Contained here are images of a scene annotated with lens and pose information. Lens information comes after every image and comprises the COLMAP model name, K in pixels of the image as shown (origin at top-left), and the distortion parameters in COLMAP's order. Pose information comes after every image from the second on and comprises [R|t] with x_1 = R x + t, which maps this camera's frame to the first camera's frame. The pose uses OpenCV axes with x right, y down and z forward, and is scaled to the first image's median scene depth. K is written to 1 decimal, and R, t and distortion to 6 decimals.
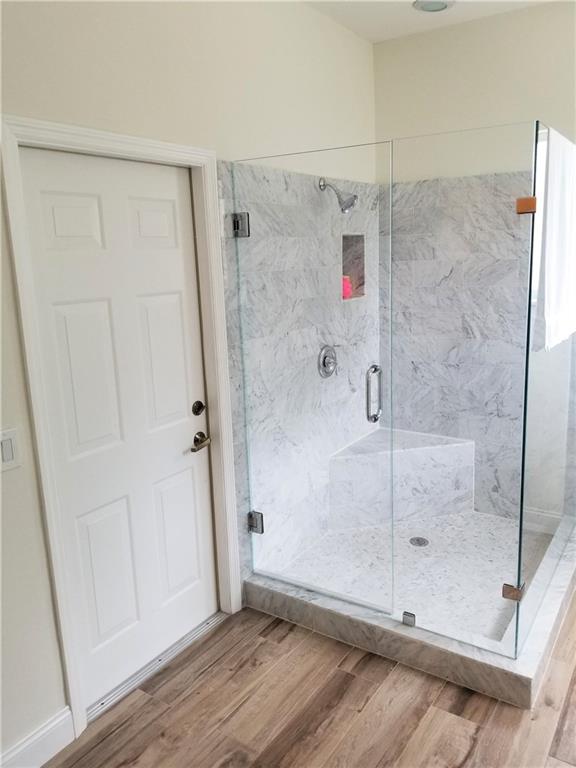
lens RADIAL K [[604.1, 0, 303.0], [0, 604.1, 375.4], [0, 0, 1]] dist [0.051962, -0.087742]
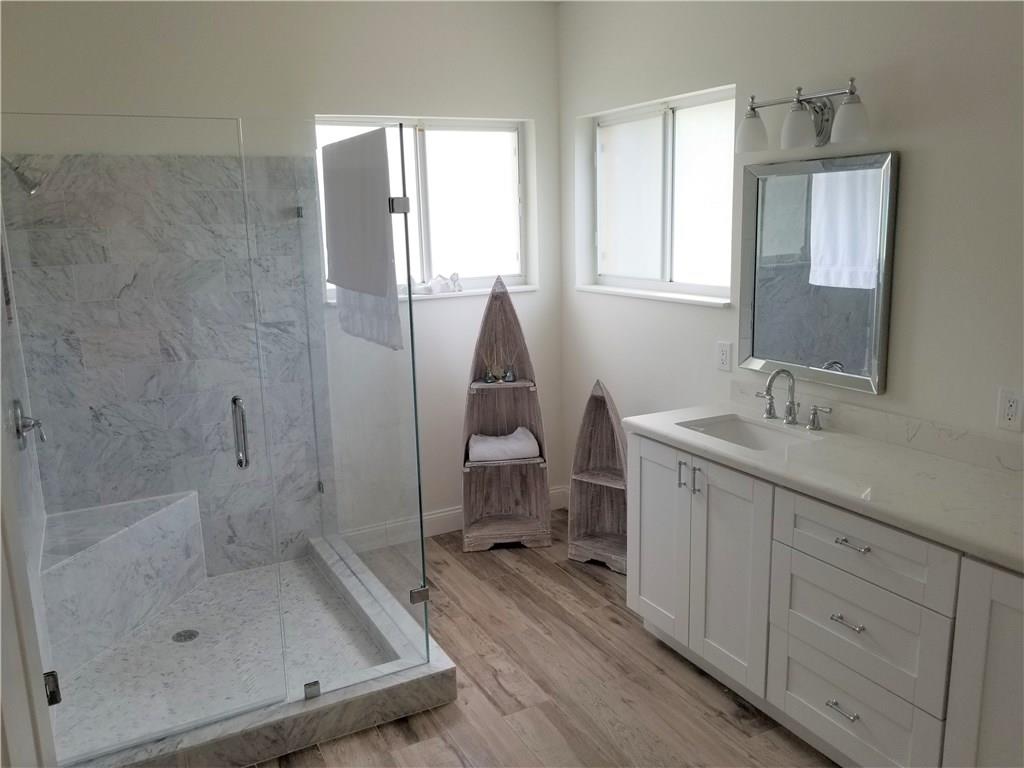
lens RADIAL K [[805.4, 0, 505.1], [0, 805.4, 383.0], [0, 0, 1]] dist [0.051962, -0.087742]
pose [[0.493321, -0.159605, 0.855079, -0.414877], [0.189116, 0.979188, 0.073664, -0.030896], [-0.849040, 0.125369, 0.513238, 0.109443]]
